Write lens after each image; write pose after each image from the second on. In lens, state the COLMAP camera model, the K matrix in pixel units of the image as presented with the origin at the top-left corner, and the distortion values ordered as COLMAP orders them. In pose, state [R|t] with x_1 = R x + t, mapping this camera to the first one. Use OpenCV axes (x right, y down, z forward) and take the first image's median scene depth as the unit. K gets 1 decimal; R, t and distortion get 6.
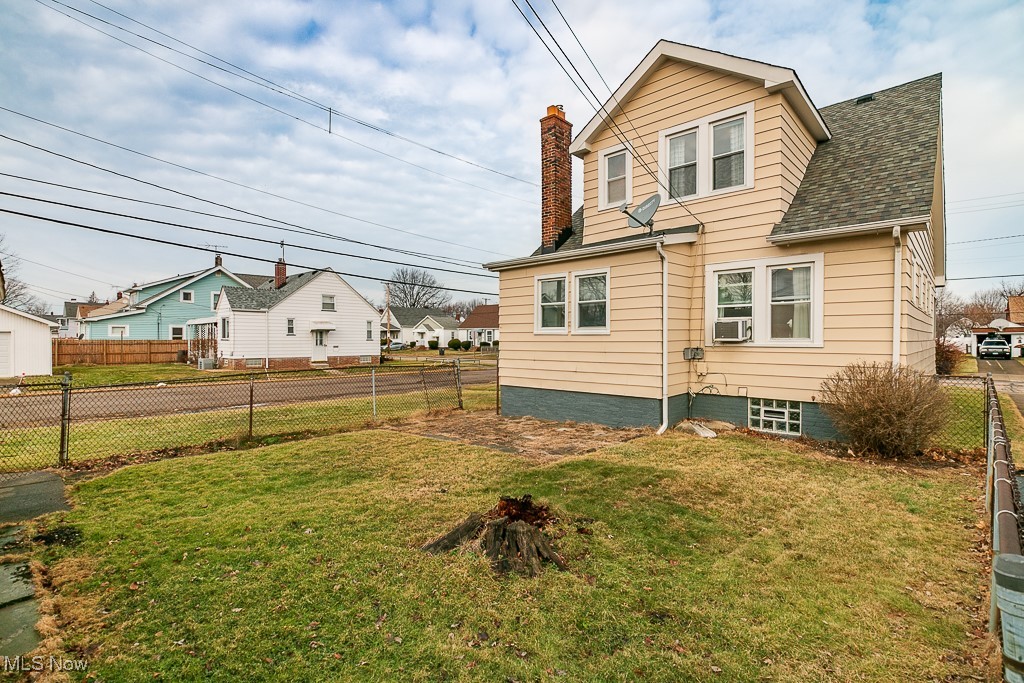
lens RADIAL K [[480.2, 0, 512.0], [0, 480.2, 341.5], [0, 0, 1]] dist [-0.001948, -0.000450]
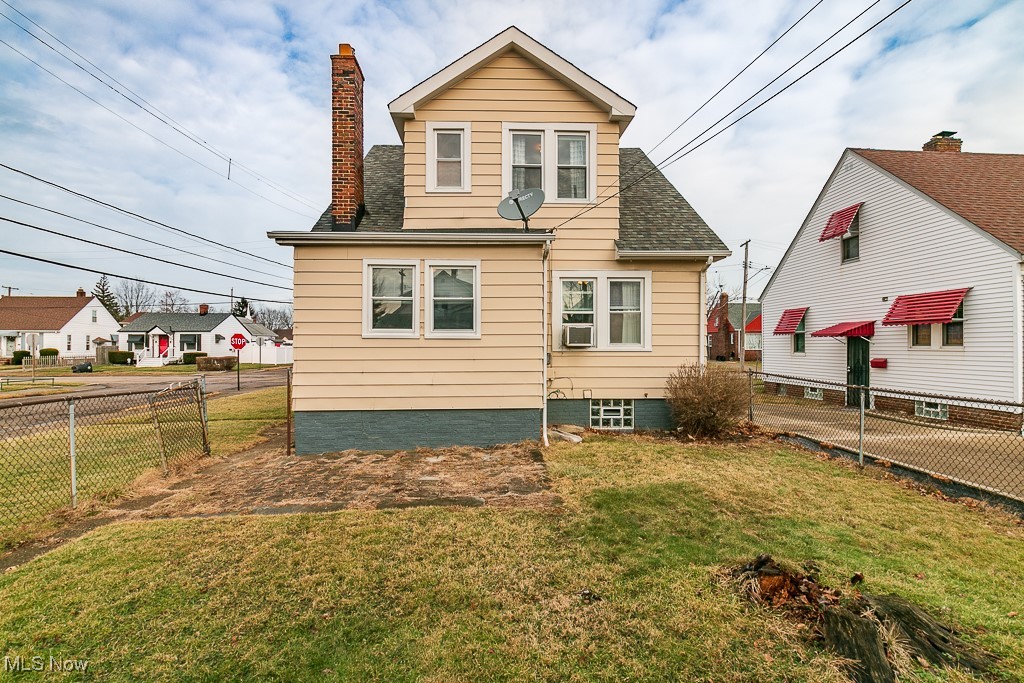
lens RADIAL K [[471.2, 0, 512.0], [0, 471.2, 341.5], [0, 0, 1]] dist [-0.004172, -0.001371]
pose [[0.698404, 0.005995, 0.715678, -0.376909], [0.004923, 0.999901, -0.013180, 0.001822], [-0.715687, 0.012729, 0.698306, 0.394648]]
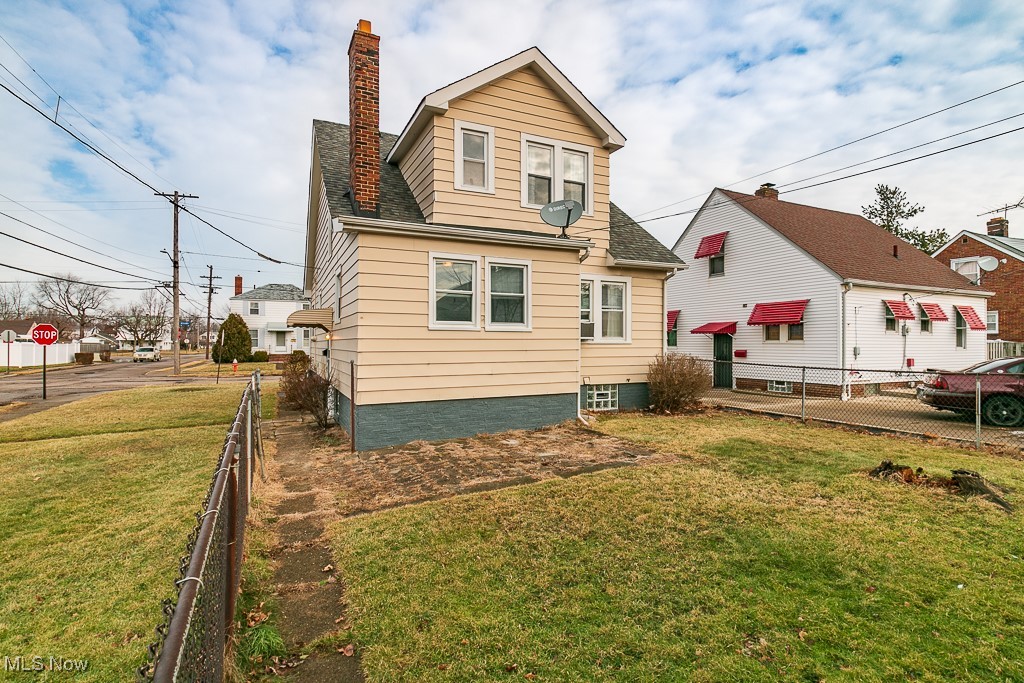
lens RADIAL K [[483.1, 0, 512.0], [0, 483.1, 341.5], [0, 0, 1]] dist [0.008829, -0.000417]
pose [[0.365825, 0.002283, 0.930681, -0.732610], [0.005867, 0.999971, -0.004760, 0.009624], [-0.930665, 0.007202, 0.365801, 0.726959]]
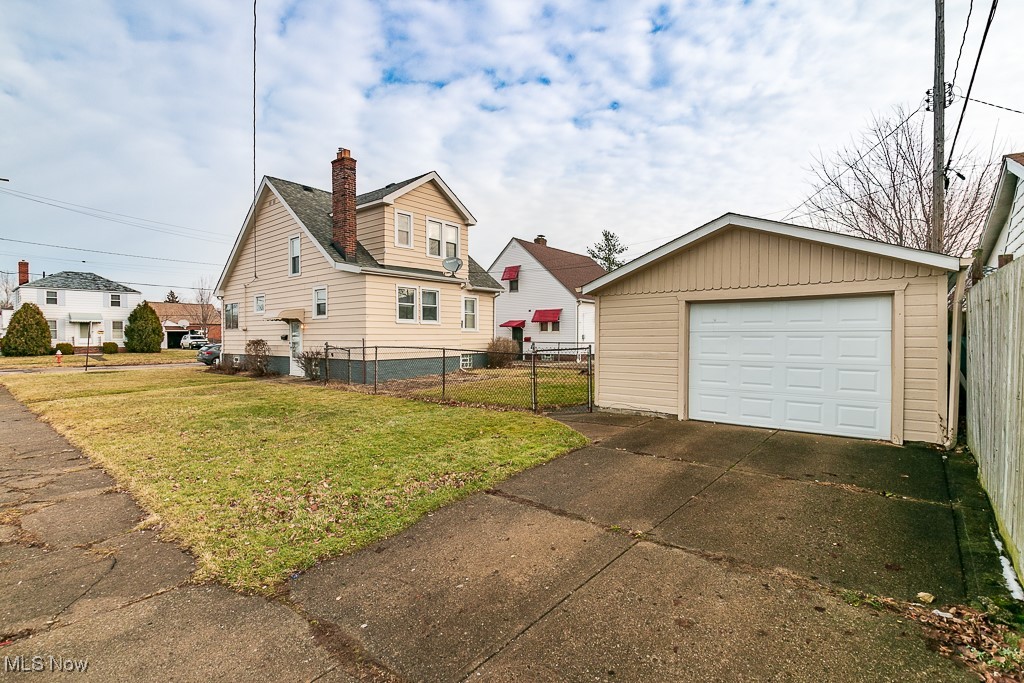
lens RADIAL K [[471.2, 0, 512.0], [0, 471.2, 341.5], [0, 0, 1]] dist [-0.004172, -0.001371]
pose [[-0.063359, -0.009746, 0.997943, -1.730837], [0.007588, 0.999919, 0.010247, 0.036005], [-0.997962, 0.008221, -0.063280, 0.885812]]
